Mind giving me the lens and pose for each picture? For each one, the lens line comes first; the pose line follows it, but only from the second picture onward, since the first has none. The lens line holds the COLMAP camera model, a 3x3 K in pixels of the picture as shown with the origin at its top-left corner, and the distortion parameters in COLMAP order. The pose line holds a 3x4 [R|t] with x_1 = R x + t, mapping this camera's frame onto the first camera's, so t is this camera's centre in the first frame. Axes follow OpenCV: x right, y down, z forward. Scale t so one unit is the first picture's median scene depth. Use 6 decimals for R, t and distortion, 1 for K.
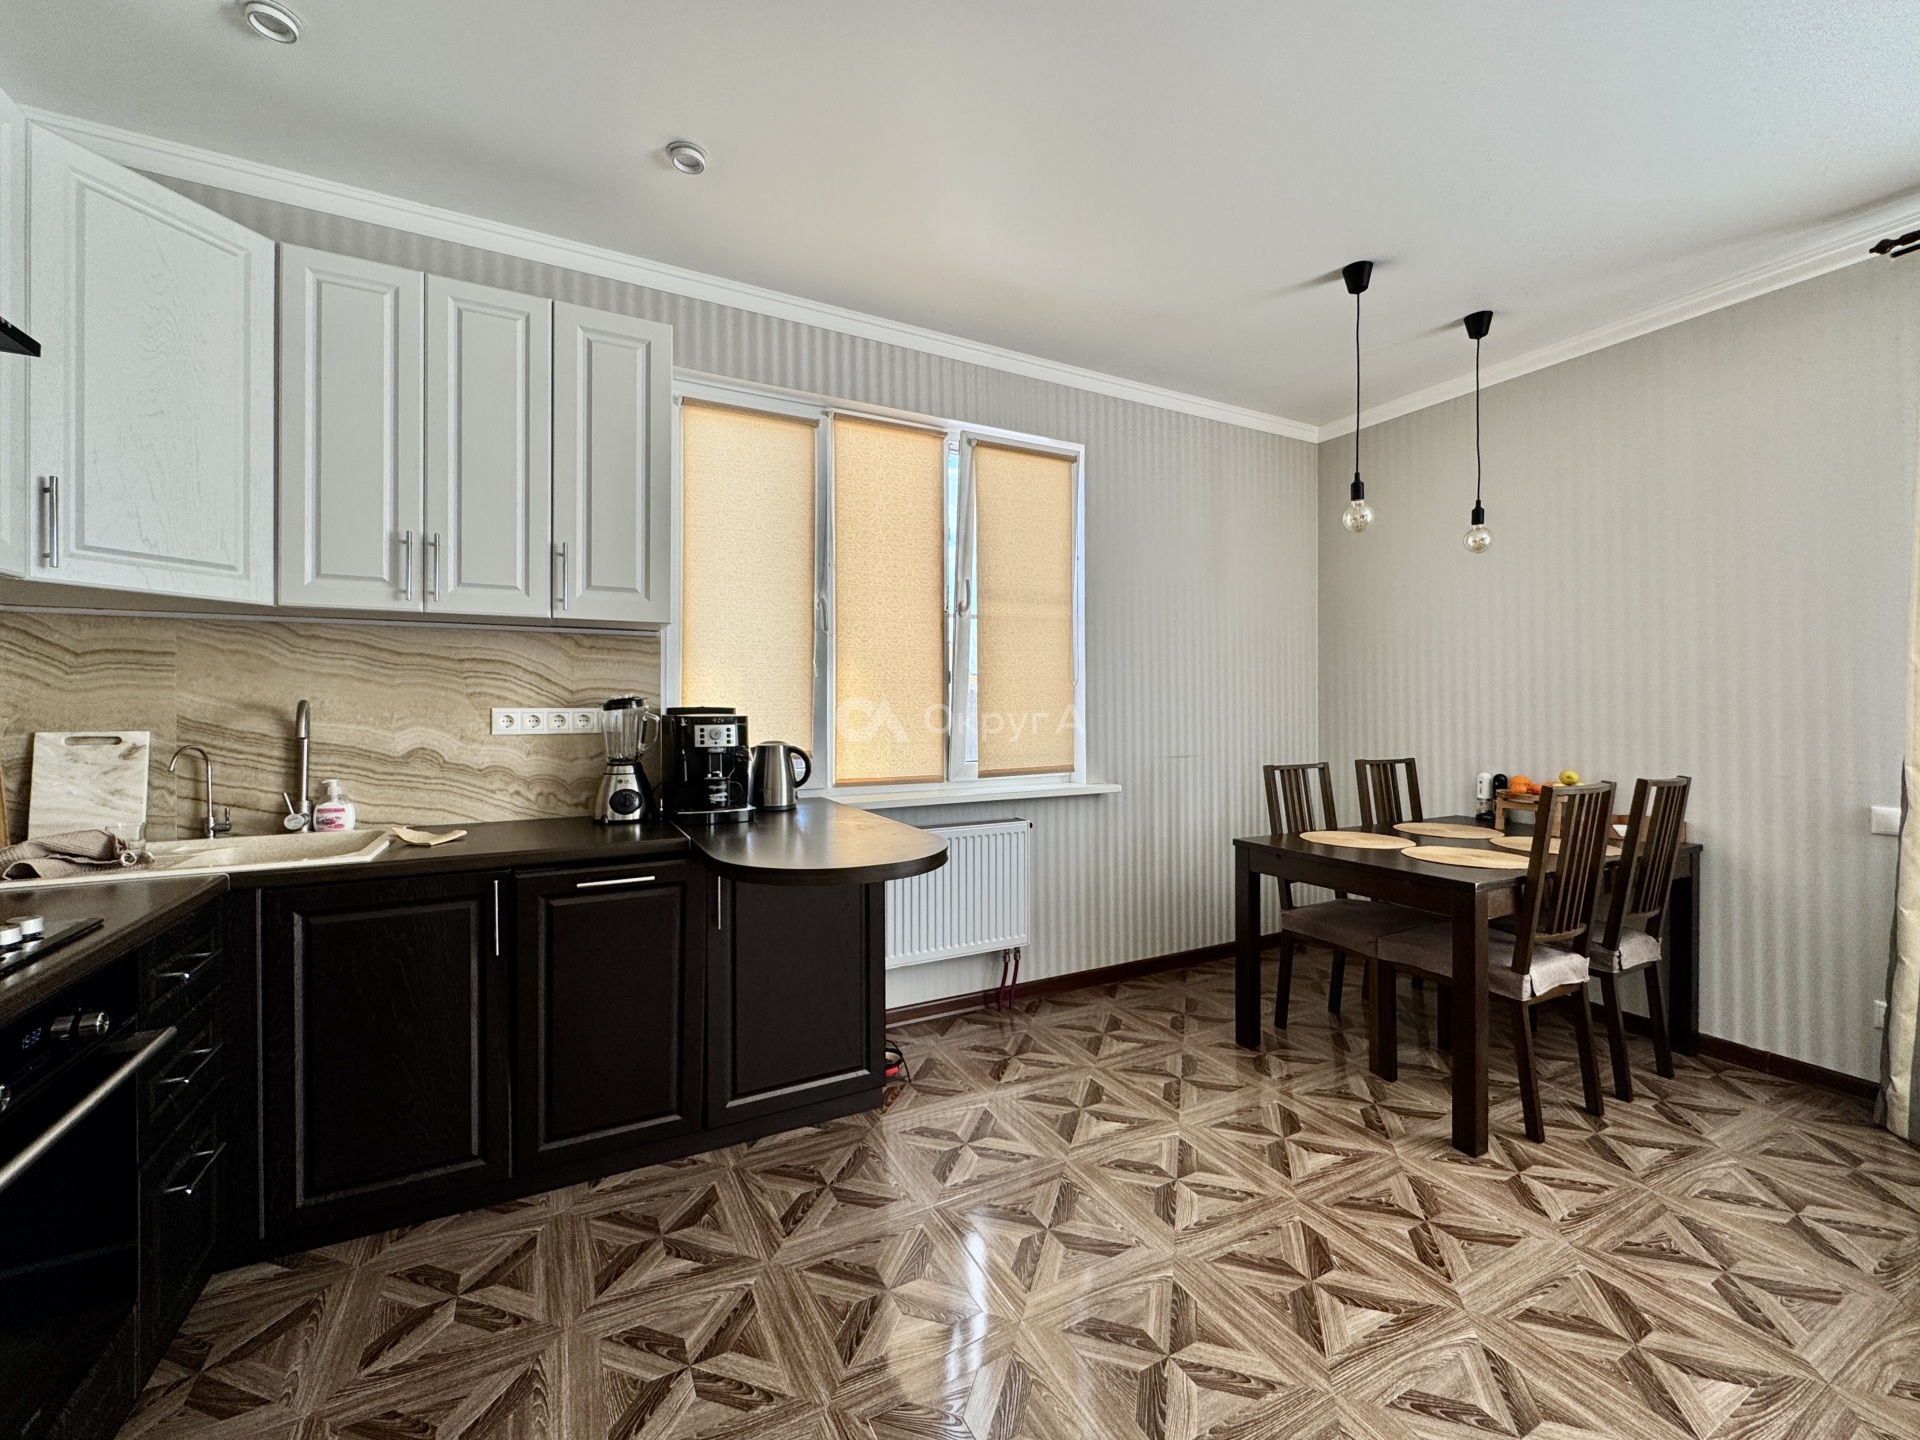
lens RADIAL K [[786.7, 0, 961.3], [0, 786.7, 703.5], [0, 0, 1]] dist [-0.006144, 0.001286]
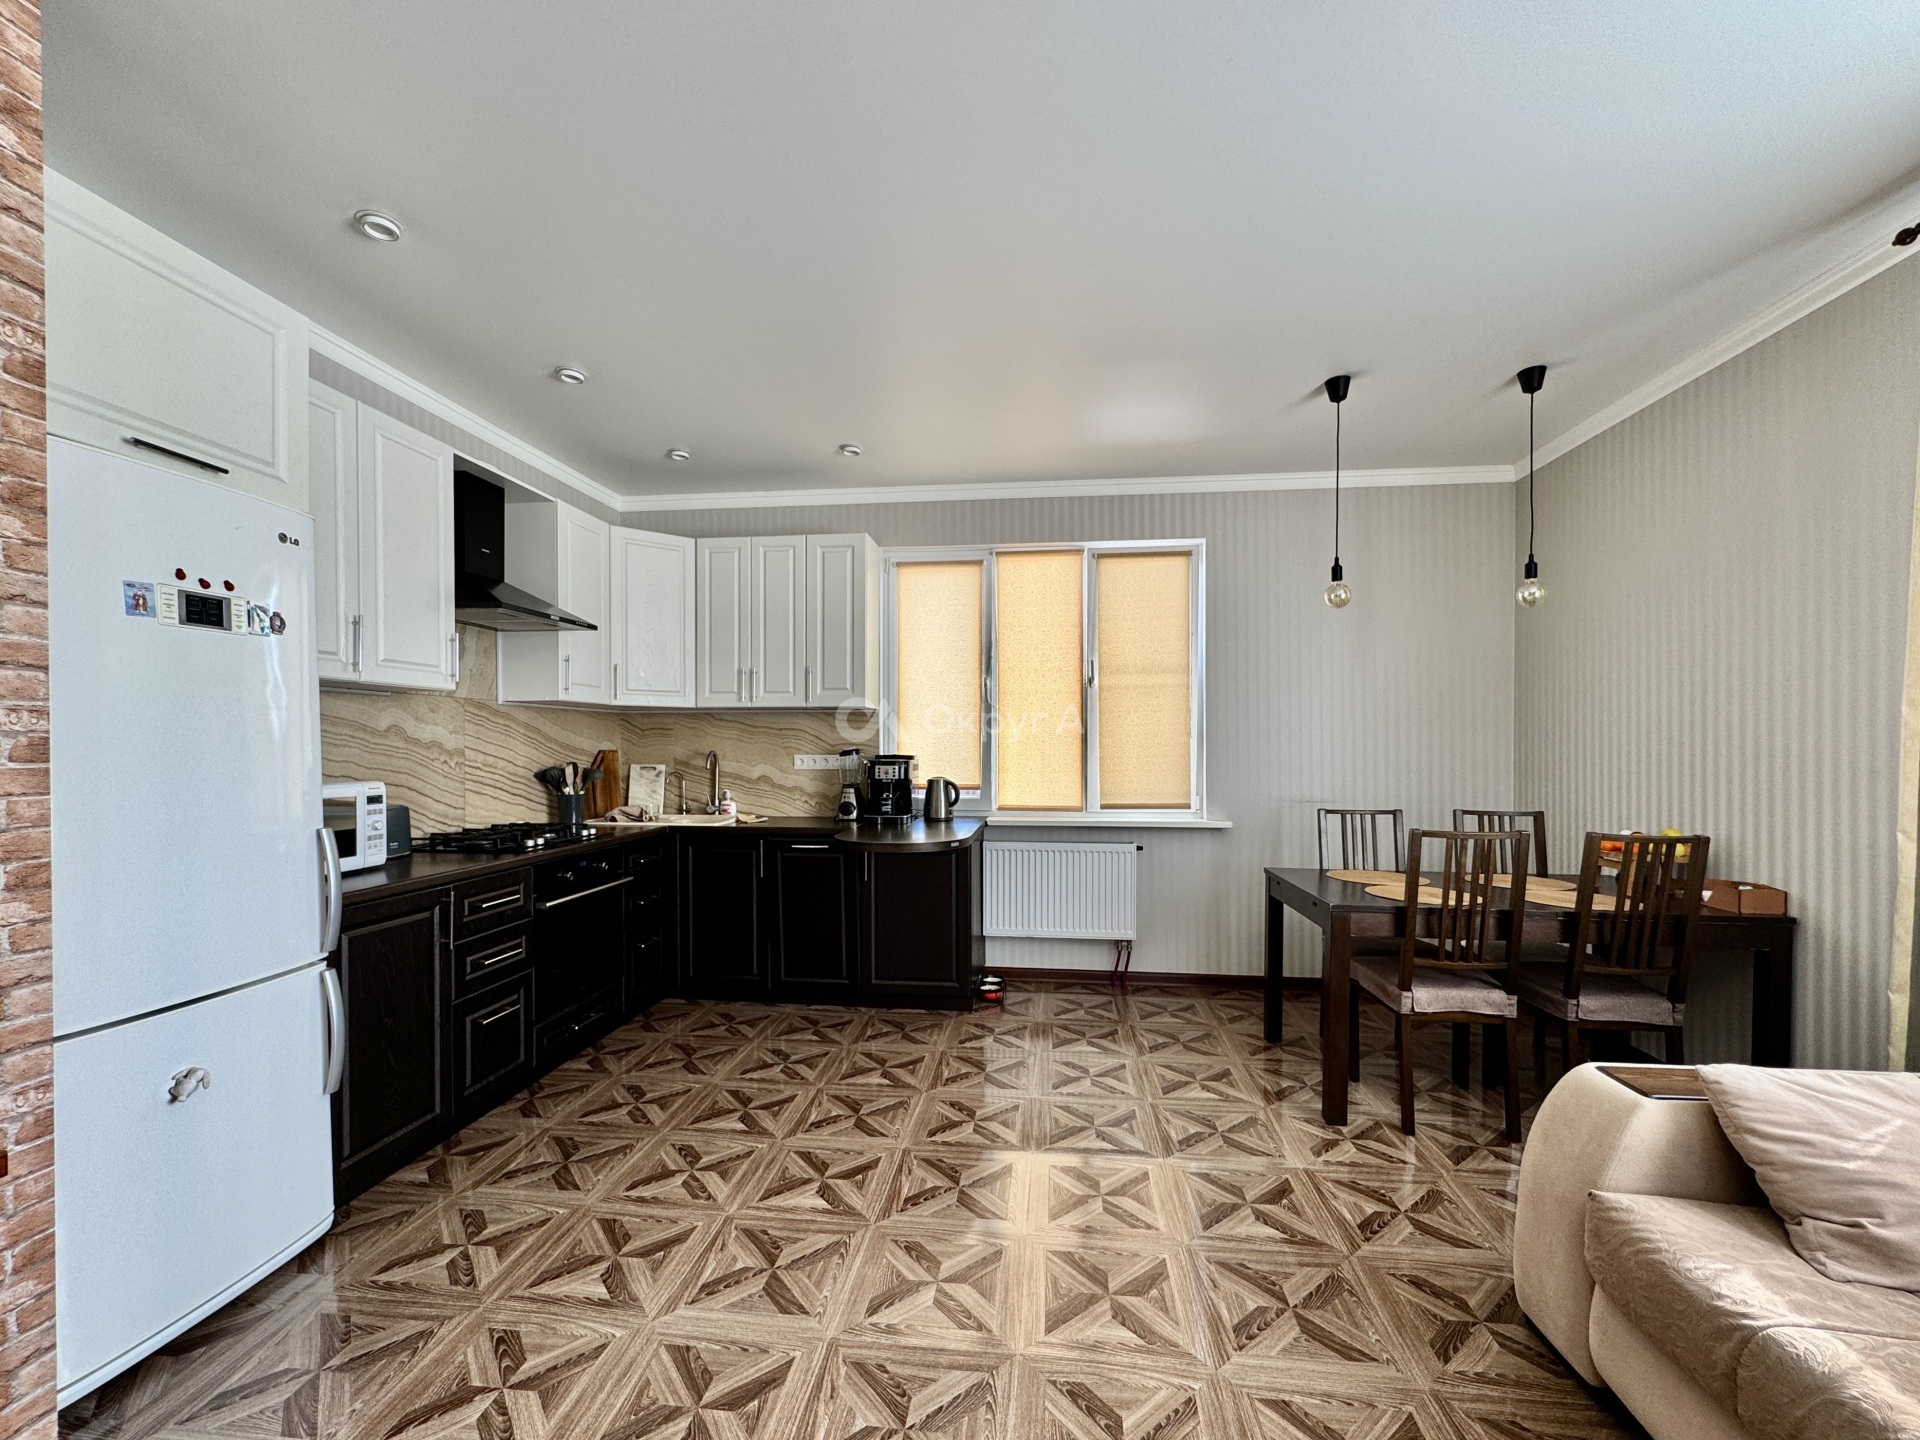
lens RADIAL K [[786.7, 0, 960.4], [0, 786.7, 755.0], [0, 0, 1]] dist [-0.006144, 0.001286]
pose [[0.824953, 0.008237, -0.565141, 0.760305], [-0.000679, 0.999908, 0.013583, -0.018251], [0.565201, -0.010822, 0.824882, -0.299300]]
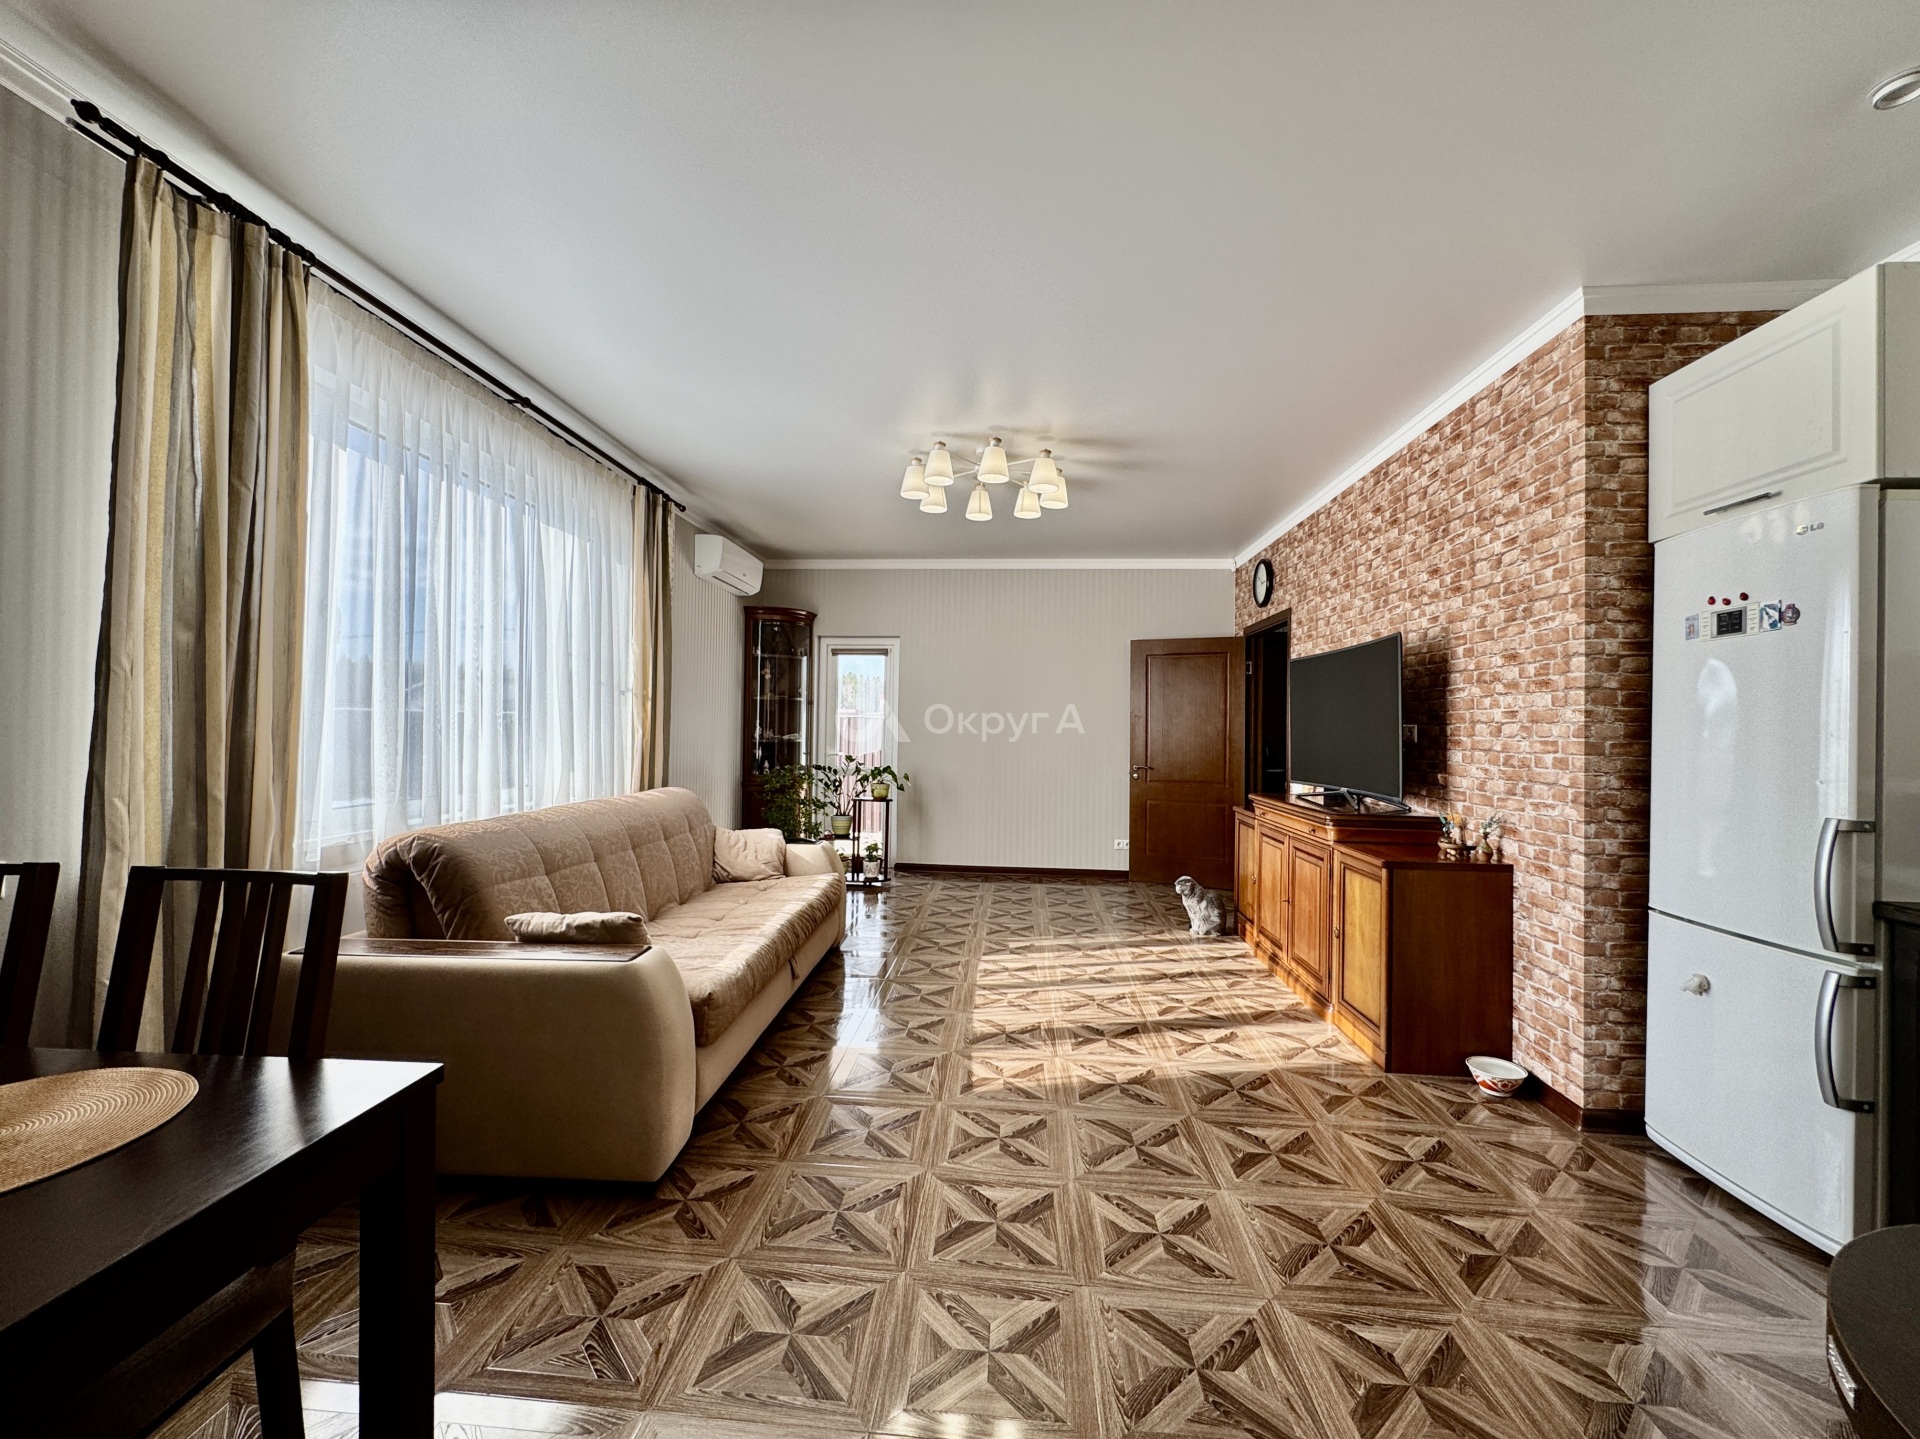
lens RADIAL K [[786.7, 0, 949.4], [0, 786.7, 718.4], [0, 0, 1]] dist [-0.006144, 0.001286]
pose [[-0.846118, -0.006374, 0.532958, 0.063121], [-0.014928, 0.999820, -0.011741, -0.006849], [-0.532787, -0.017891, -0.846060, 1.131964]]
